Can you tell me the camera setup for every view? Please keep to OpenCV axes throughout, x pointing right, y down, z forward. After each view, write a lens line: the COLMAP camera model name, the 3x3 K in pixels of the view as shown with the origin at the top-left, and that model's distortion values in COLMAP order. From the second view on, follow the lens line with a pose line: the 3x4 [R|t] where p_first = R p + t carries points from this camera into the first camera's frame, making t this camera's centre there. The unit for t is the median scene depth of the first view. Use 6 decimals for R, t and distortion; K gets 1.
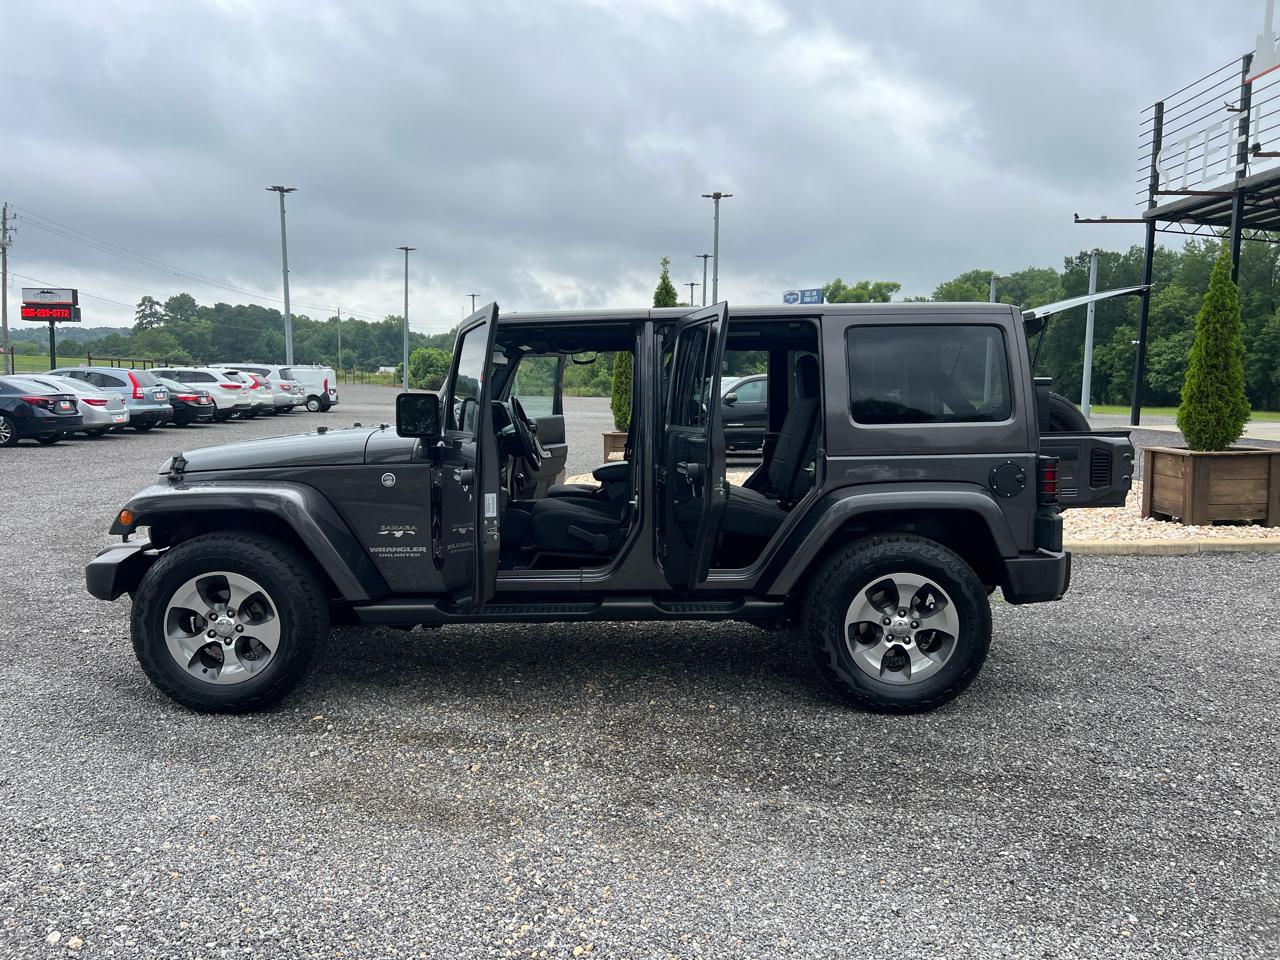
lens RADIAL K [[960.7, 0, 631.6], [0, 960.7, 477.3], [0, 0, 1]] dist [0.060698, -0.066636]
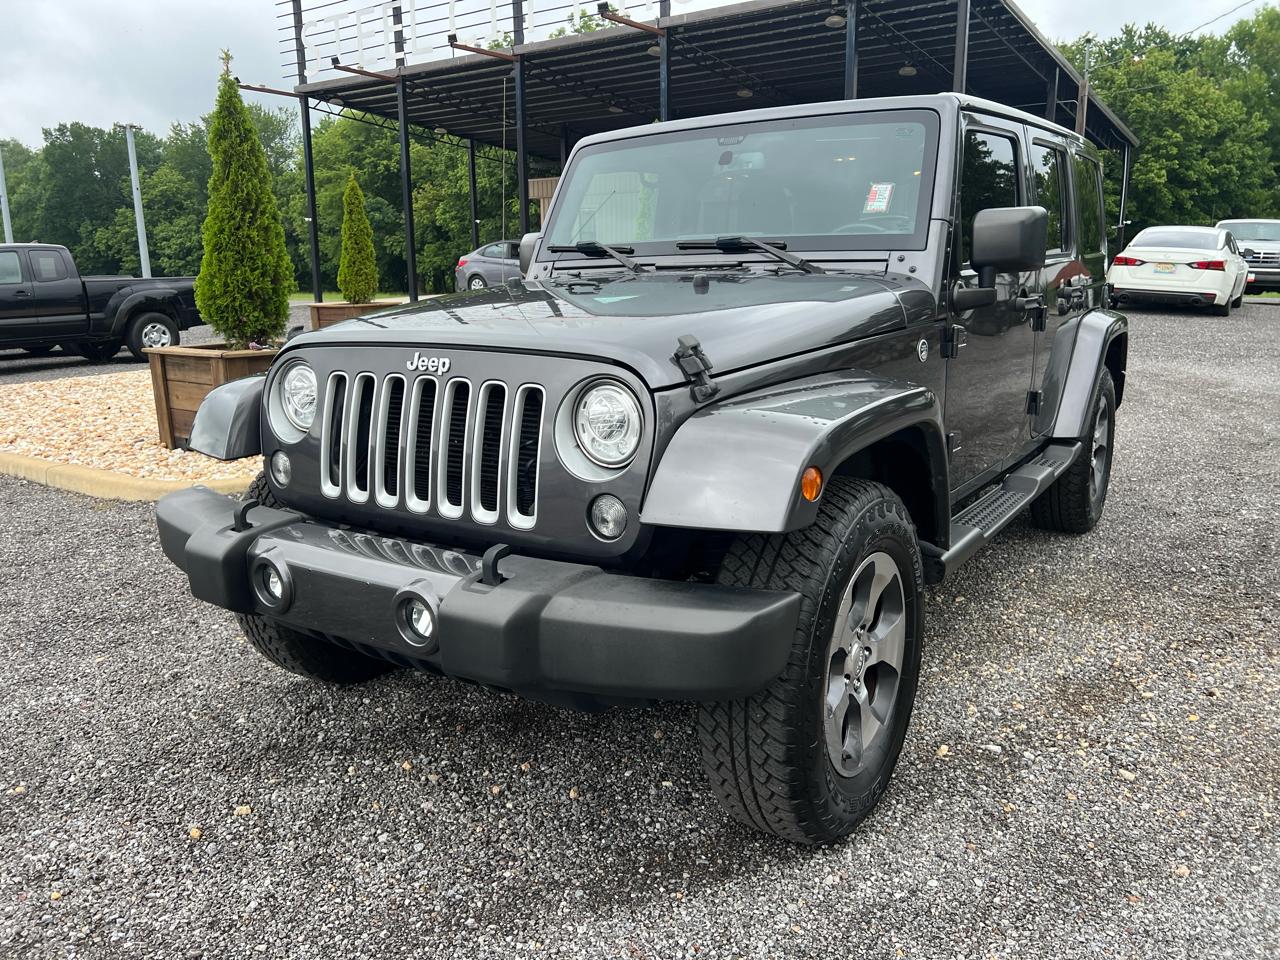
lens RADIAL K [[964.1, 0, 625.0], [0, 964.1, 470.0], [0, 0, 1]] dist [0.057012, -0.064072]
pose [[0.571090, -0.180316, 0.800839, -0.153829], [0.095109, 0.983541, 0.153630, -0.006278], [-0.815359, -0.011569, 0.578840, 0.139650]]
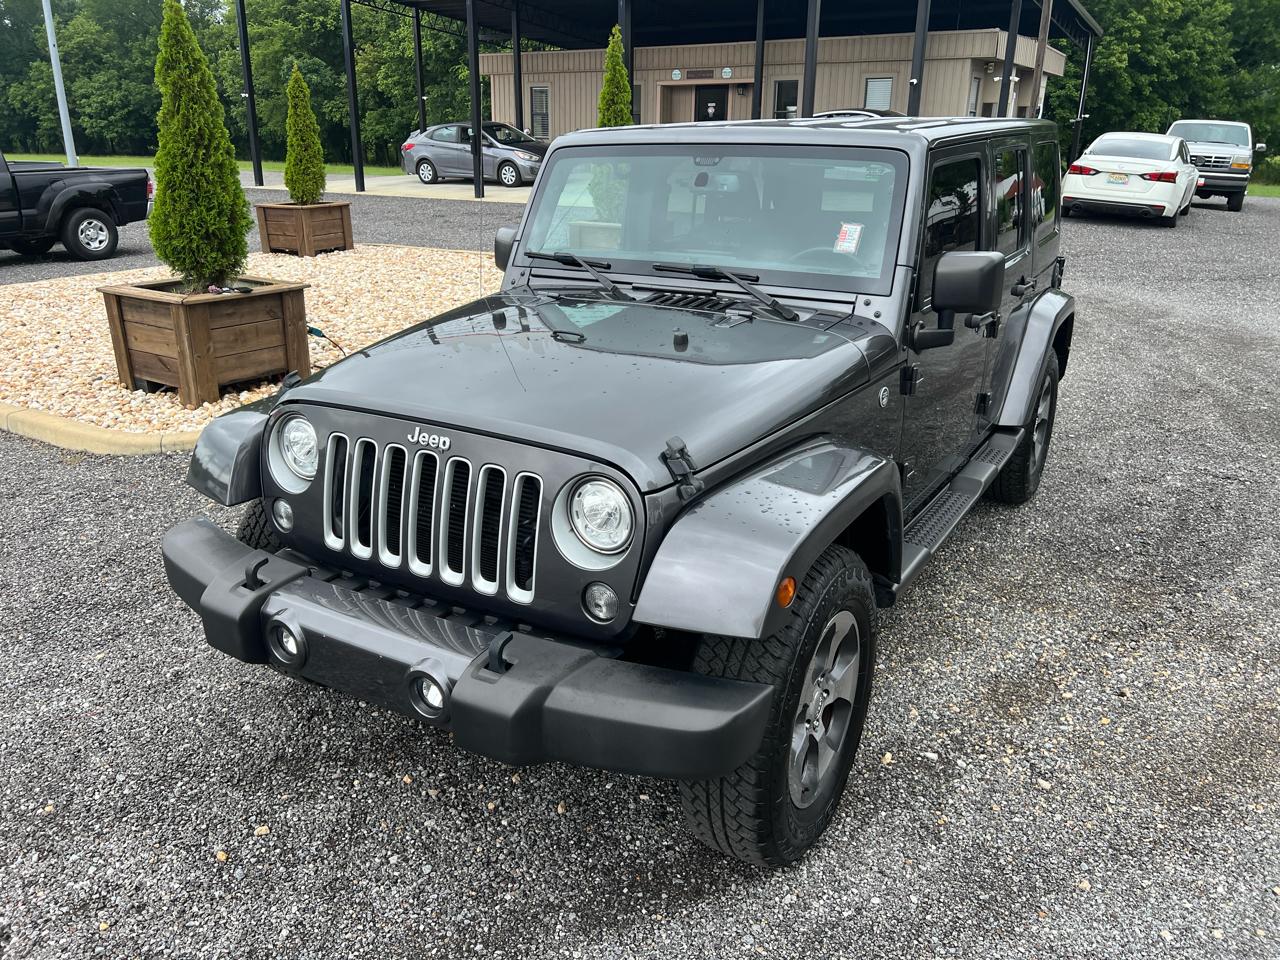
lens RADIAL K [[964.1, 0, 625.0], [0, 964.1, 470.0], [0, 0, 1]] dist [0.057012, -0.064072]
pose [[0.531346, -0.278240, 0.800159, -0.157502], [0.077512, 0.956530, 0.281143, -0.026442], [-0.843602, -0.087362, 0.529815, 0.139355]]
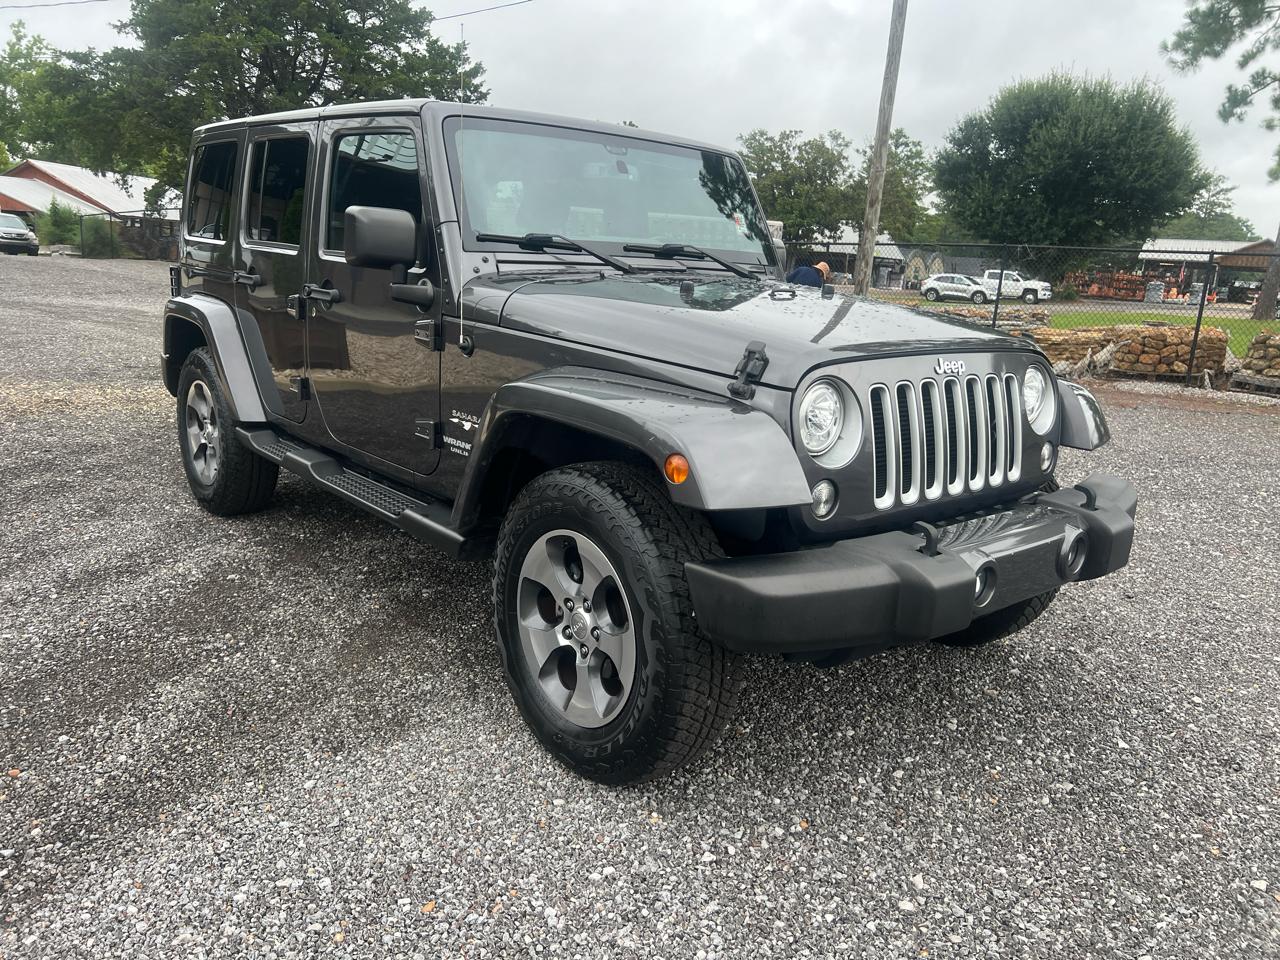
lens RADIAL K [[958.5, 0, 645.9], [0, 958.5, 481.1], [0, 0, 1]] dist [0.063230, -0.066174]
pose [[-0.638109, -0.206598, 0.741711, -0.149335], [0.019512, 0.958679, 0.283820, -0.022268], [-0.769699, 0.195580, -0.607710, 0.297518]]
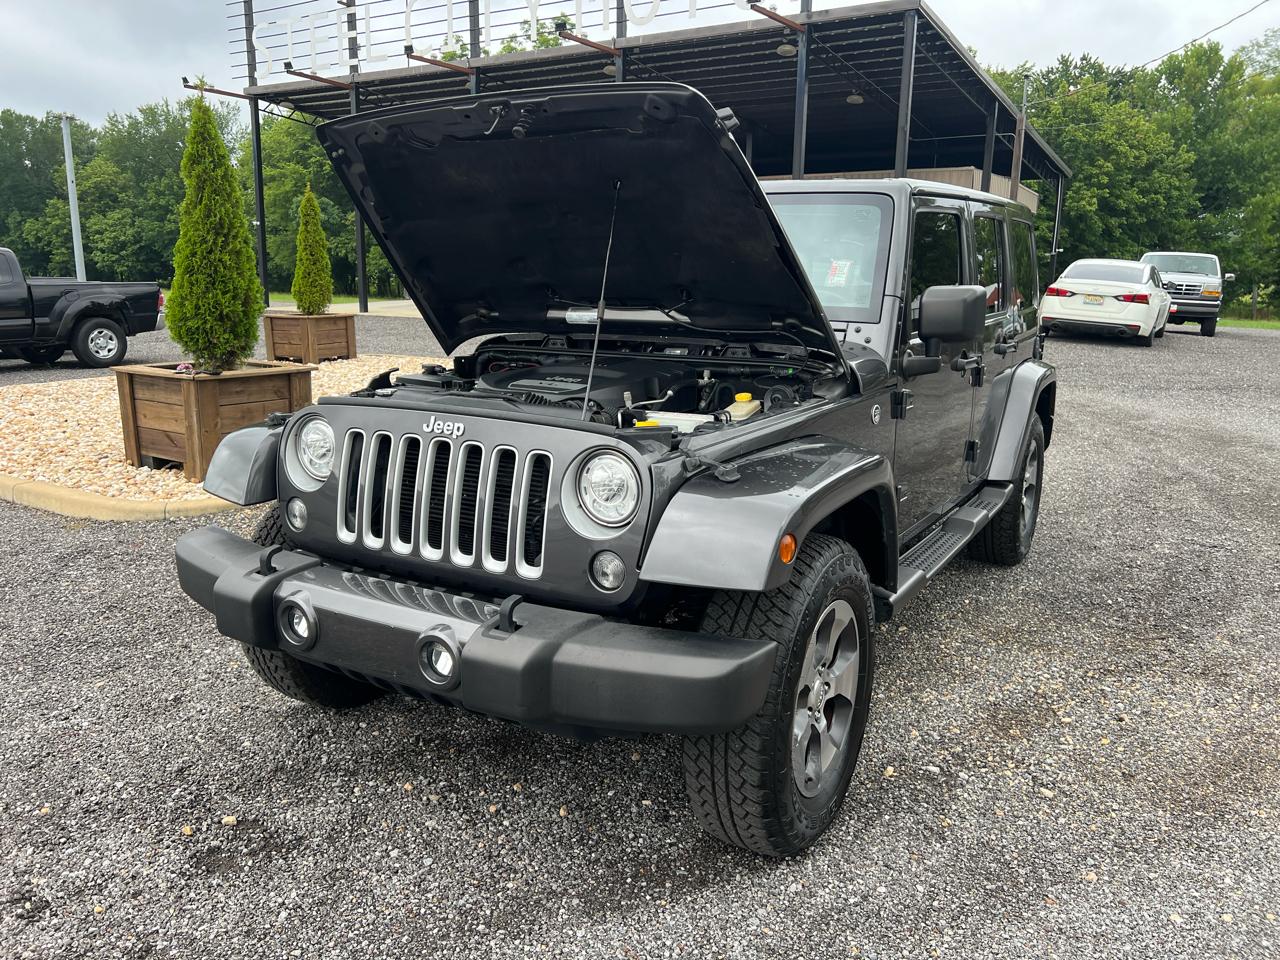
lens RADIAL K [[965.2, 0, 625.8], [0, 965.2, 476.9], [0, 0, 1]] dist [0.053540, -0.058262]
pose [[0.525389, -0.171715, 0.833355, -0.164920], [0.070401, 0.984839, 0.158544, -0.013398], [-0.847945, -0.024628, 0.529512, 0.137442]]
